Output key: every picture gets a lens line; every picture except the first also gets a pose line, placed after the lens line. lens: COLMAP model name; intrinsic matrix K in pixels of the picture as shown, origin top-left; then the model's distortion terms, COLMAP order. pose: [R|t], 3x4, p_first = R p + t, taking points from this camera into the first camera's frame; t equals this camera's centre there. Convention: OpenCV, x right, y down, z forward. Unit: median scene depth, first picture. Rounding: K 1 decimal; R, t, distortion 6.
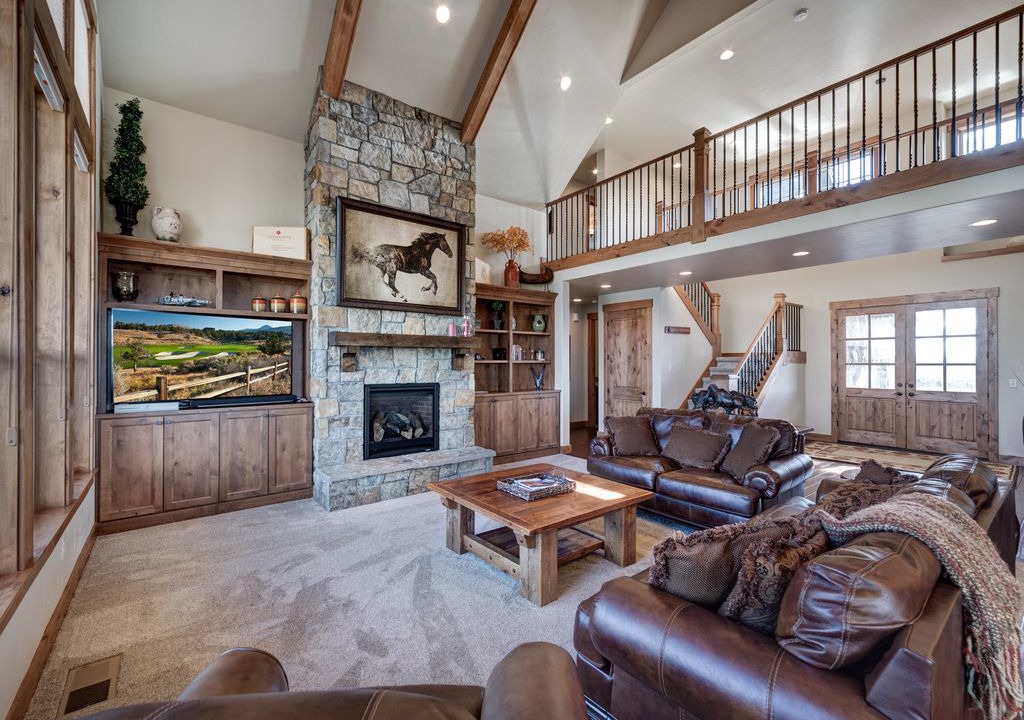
lens RADIAL K [[441.8, 0, 517.0], [0, 441.8, 356.9], [0, 0, 1]] dist [0.001952, 0.002012]
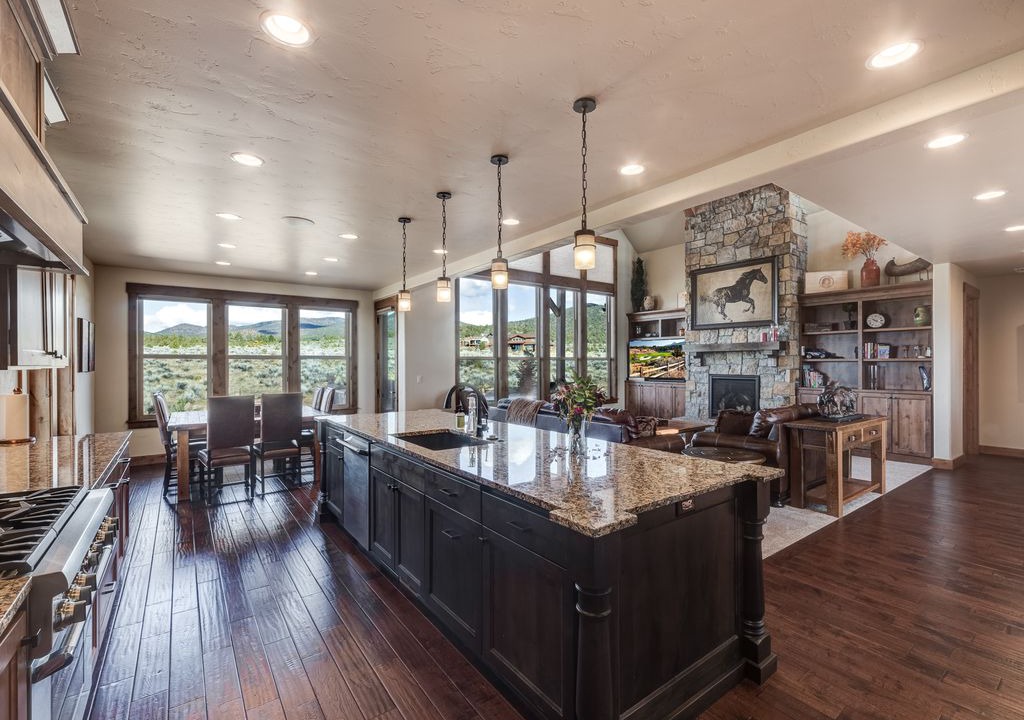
lens RADIAL K [[441.8, 0, 520.1], [0, 441.8, 364.4], [0, 0, 1]] dist [0.001952, 0.002012]
pose [[-0.017581, 0.004591, -0.999835, 1.376508], [0.013078, 0.999905, 0.004361, 0.008309], [0.999760, -0.012999, -0.017639, 0.301584]]
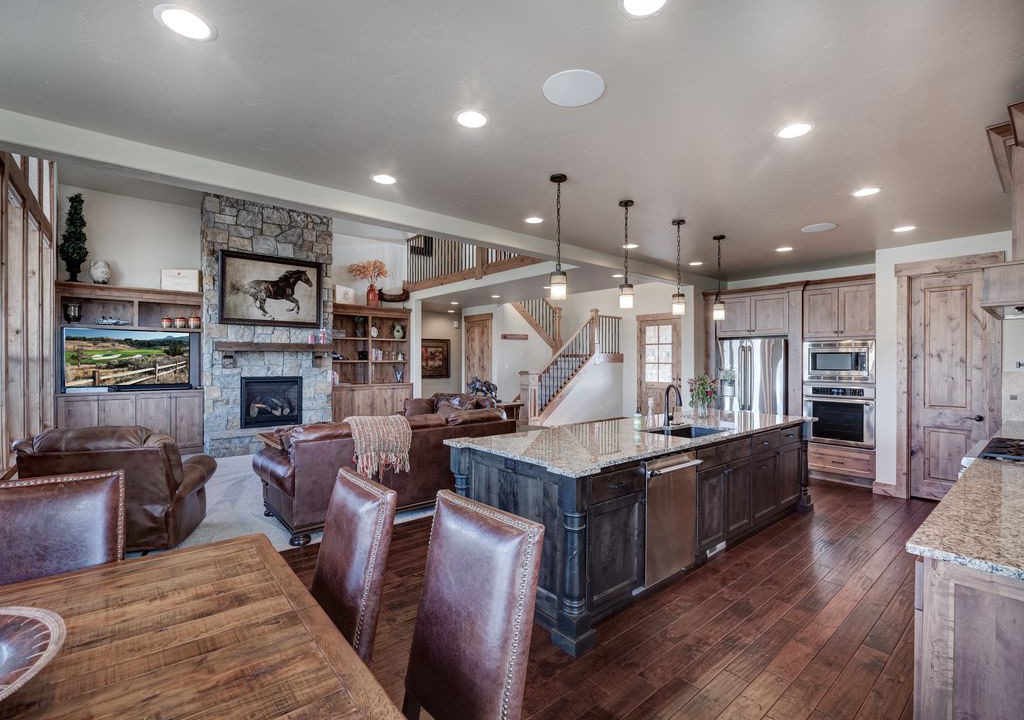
lens RADIAL K [[466.9, 0, 518.0], [0, 466.9, 358.9], [0, 0, 1]] dist [-0.003532, 0.000561]
pose [[0.999536, 0.001408, 0.030437, 0.521562], [-0.001579, 0.999983, 0.005596, -0.006936], [-0.030429, -0.005641, 0.999521, -0.565666]]
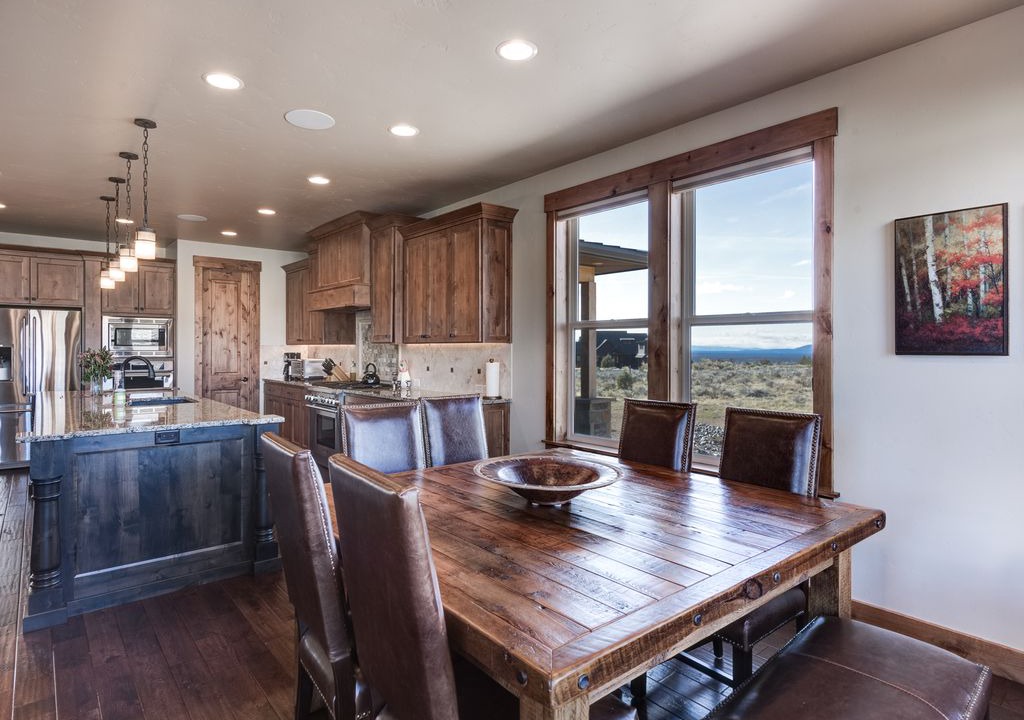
lens RADIAL K [[563.9, 0, 505.5], [0, 563.9, 349.6], [0, 0, 1]] dist [0.004863, -0.001346]
pose [[-0.016742, -0.003711, 0.999853, -0.109412], [-0.010935, 0.999934, 0.003529, 0.021226], [-0.999800, -0.010874, -0.016782, -0.353429]]
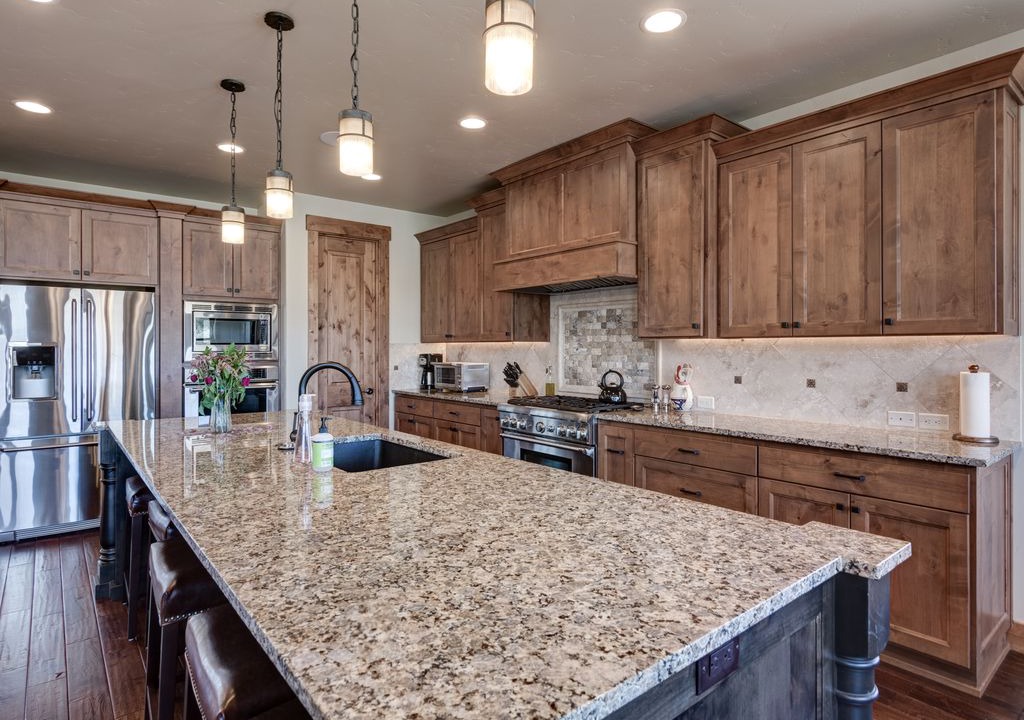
lens RADIAL K [[563.9, 0, 506.1], [0, 563.9, 348.8], [0, 0, 1]] dist [0.004863, -0.001346]
pose [[-0.007895, -0.002183, 0.999966, 0.353101], [-0.008588, 0.999961, 0.002115, 0.028257], [-0.999932, -0.008571, -0.007913, 0.085398]]
